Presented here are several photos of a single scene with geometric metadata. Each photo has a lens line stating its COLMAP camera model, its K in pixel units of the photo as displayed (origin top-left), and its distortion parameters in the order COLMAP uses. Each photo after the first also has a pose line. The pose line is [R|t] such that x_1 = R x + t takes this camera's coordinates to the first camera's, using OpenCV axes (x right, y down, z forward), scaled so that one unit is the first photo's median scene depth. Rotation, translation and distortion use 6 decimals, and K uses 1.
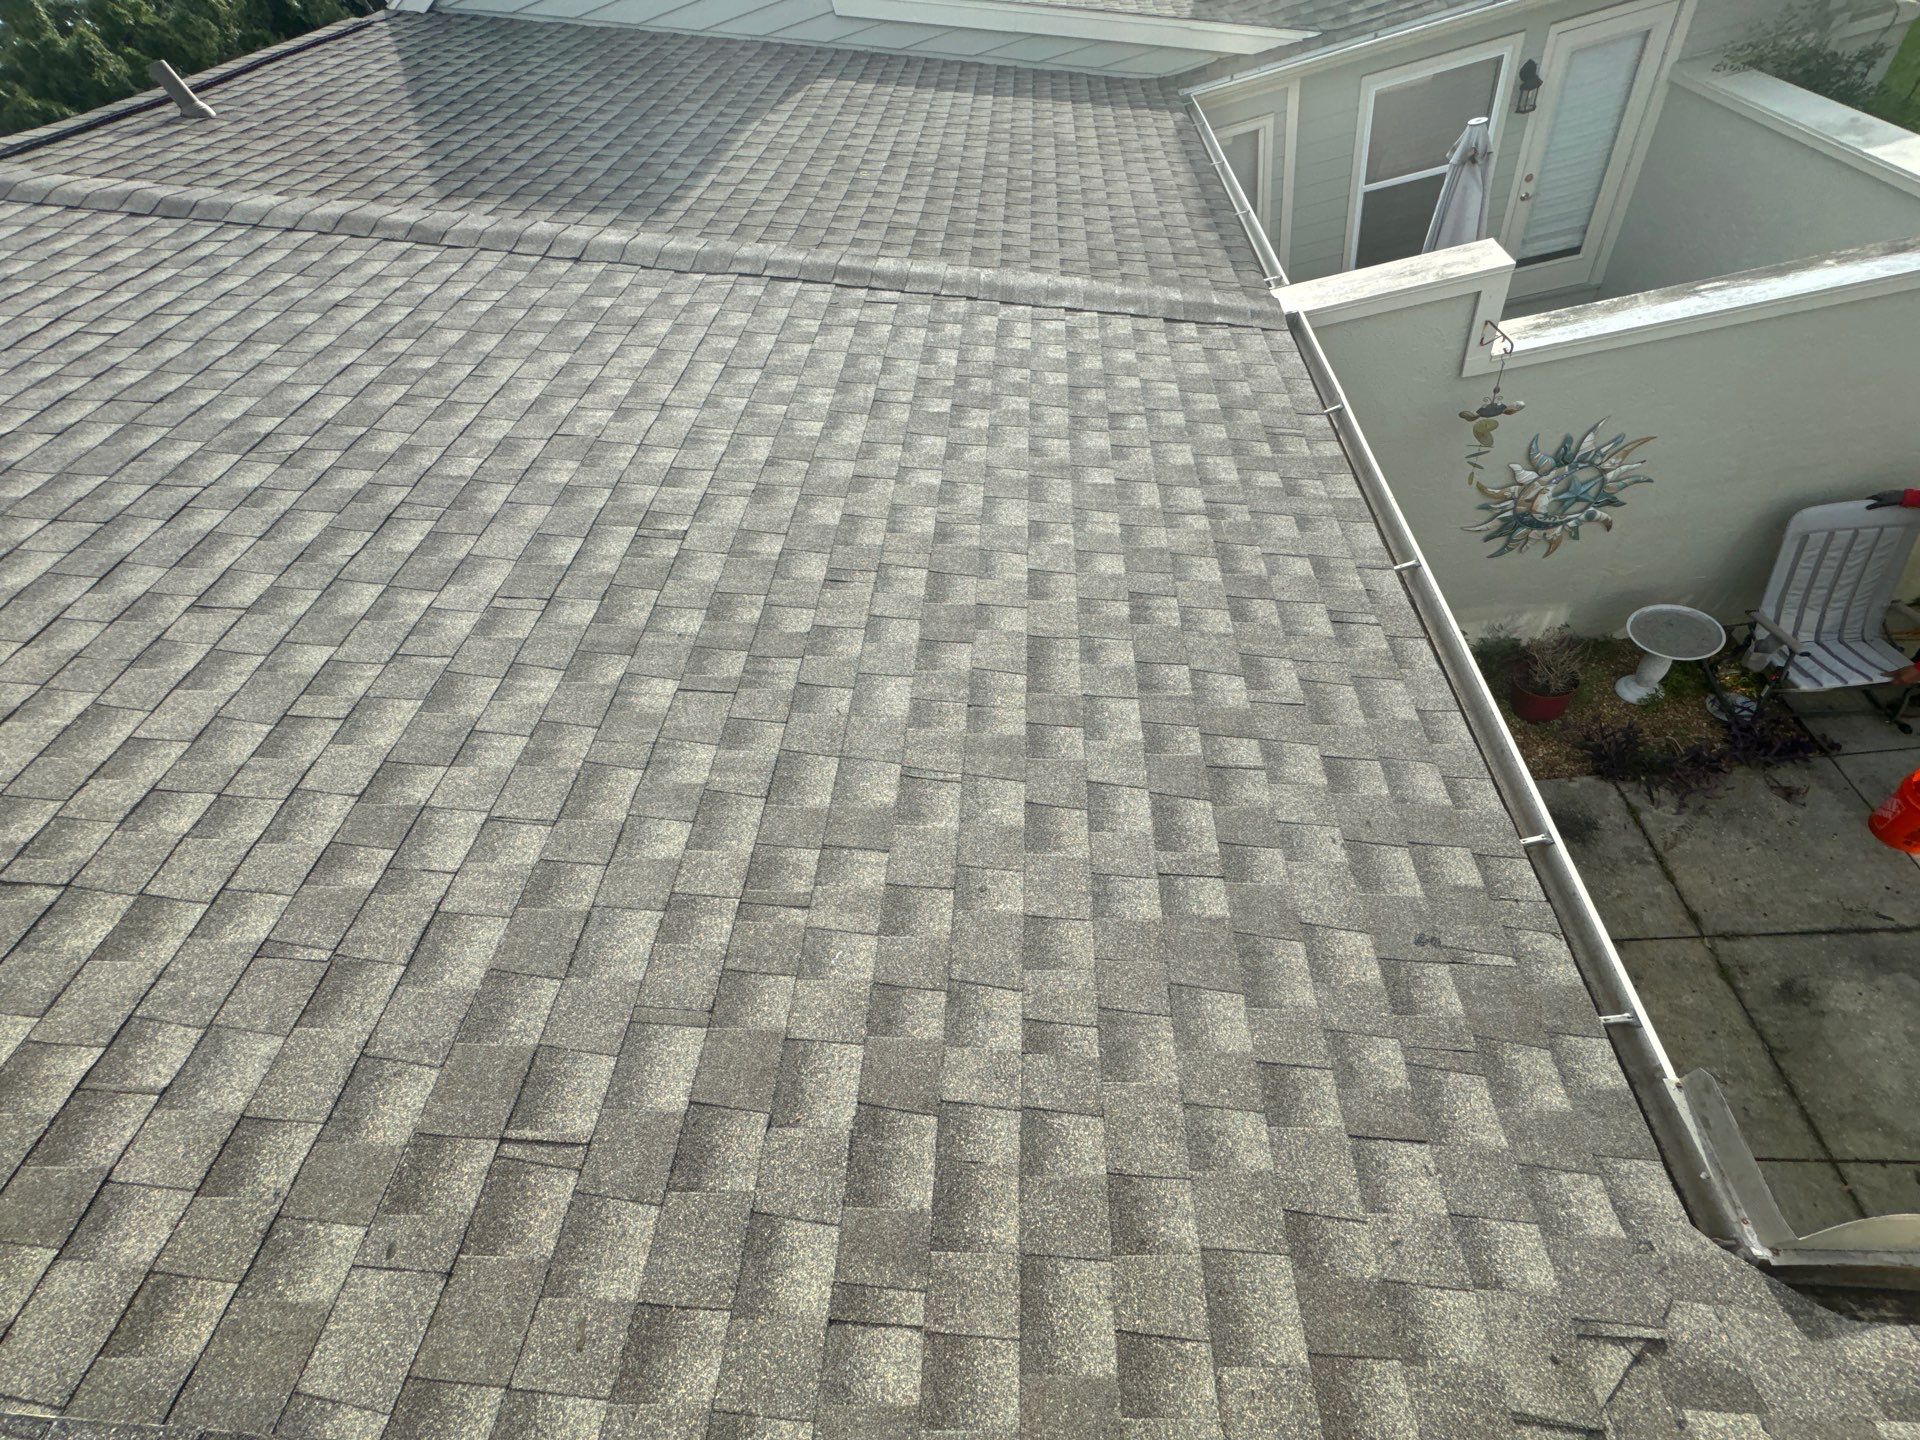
lens RADIAL K [[765.2, 0, 958.4], [0, 765.2, 721.2], [0, 0, 1]] dist [-0.001524, 0.000041]
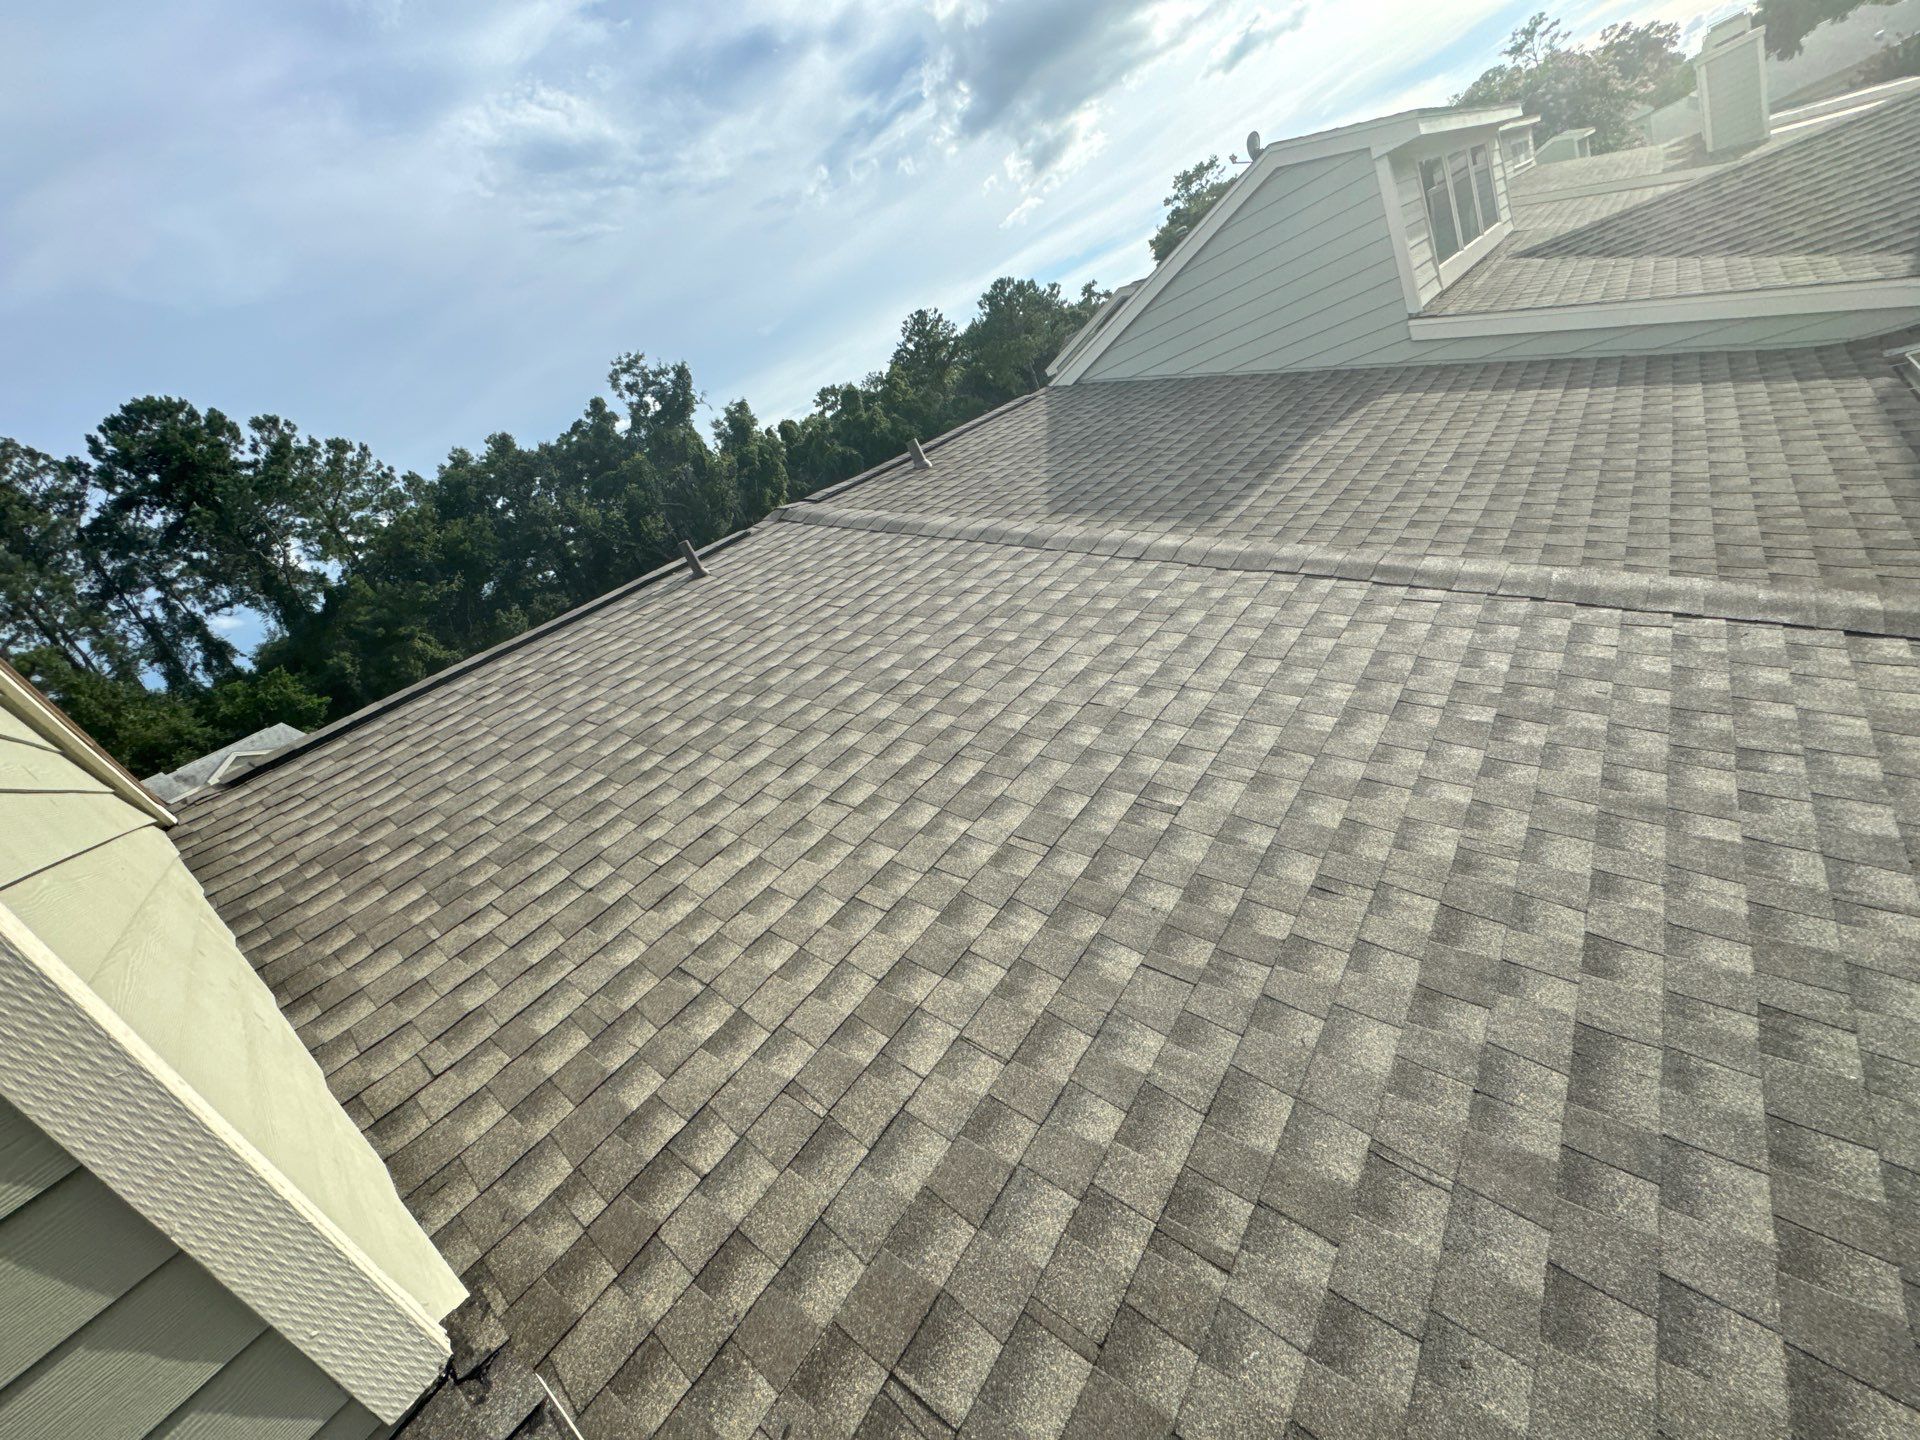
lens RADIAL K [[765.2, 0, 960.4], [0, 765.2, 719.6], [0, 0, 1]] dist [-0.001524, 0.000041]
pose [[0.817041, 0.121631, -0.563604, -0.016382], [-0.278896, 0.938904, -0.201684, -0.050960], [0.504639, 0.321971, 0.801046, -0.038304]]
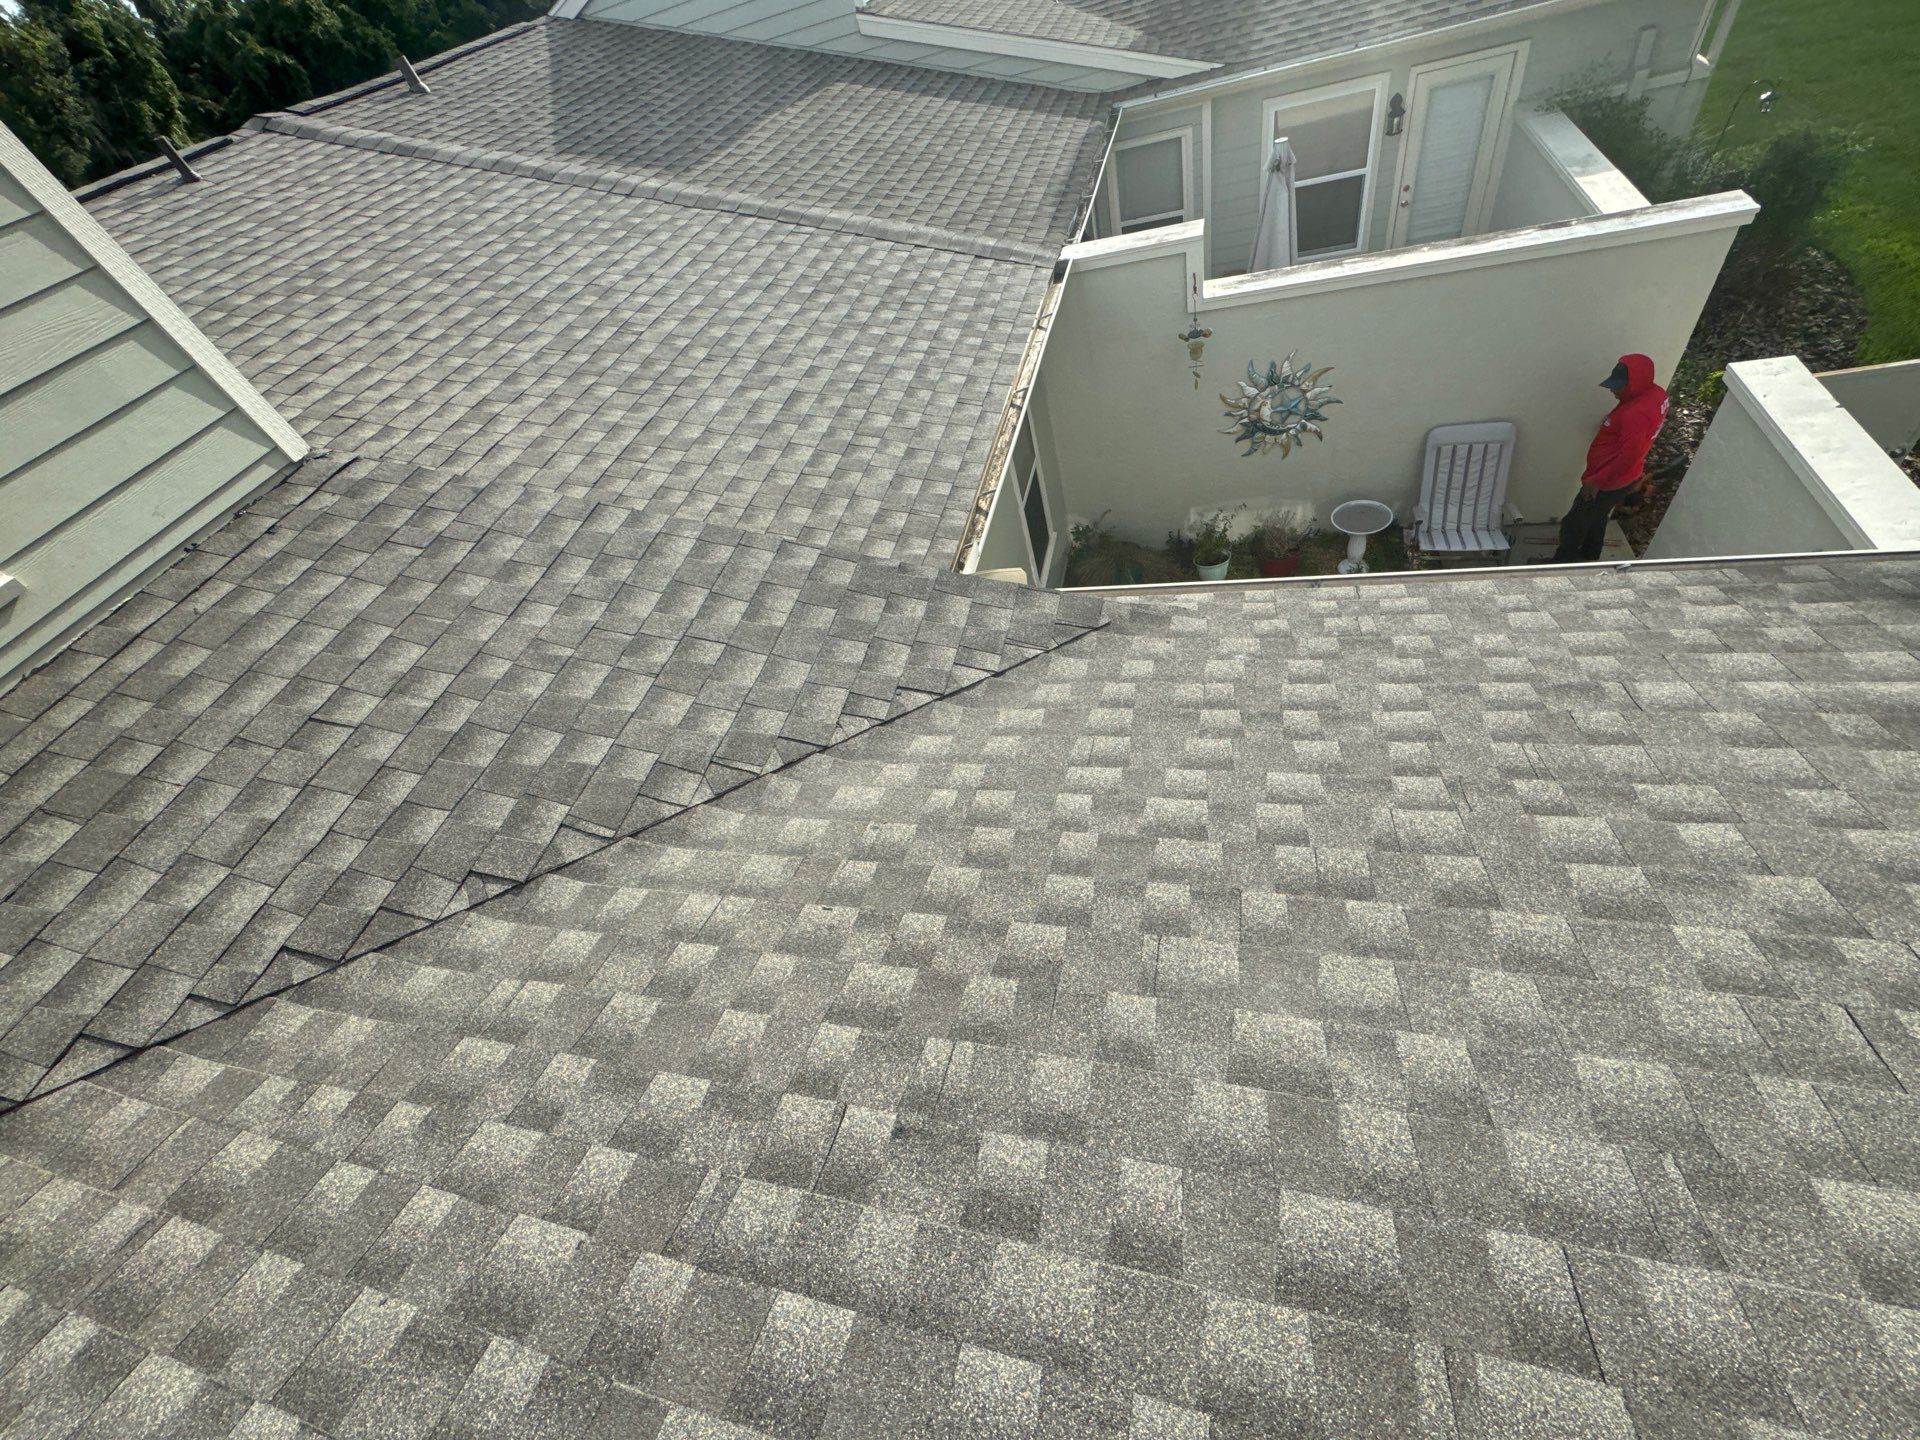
lens RADIAL K [[765.2, 0, 952.0], [0, 765.2, 708.4], [0, 0, 1]] dist [-0.001524, 0.000041]
pose [[0.988049, 0.123875, -0.091730, 0.579152], [-0.123530, 0.992296, 0.009455, 0.472268], [0.092194, 0.001989, 0.995739, -0.691883]]
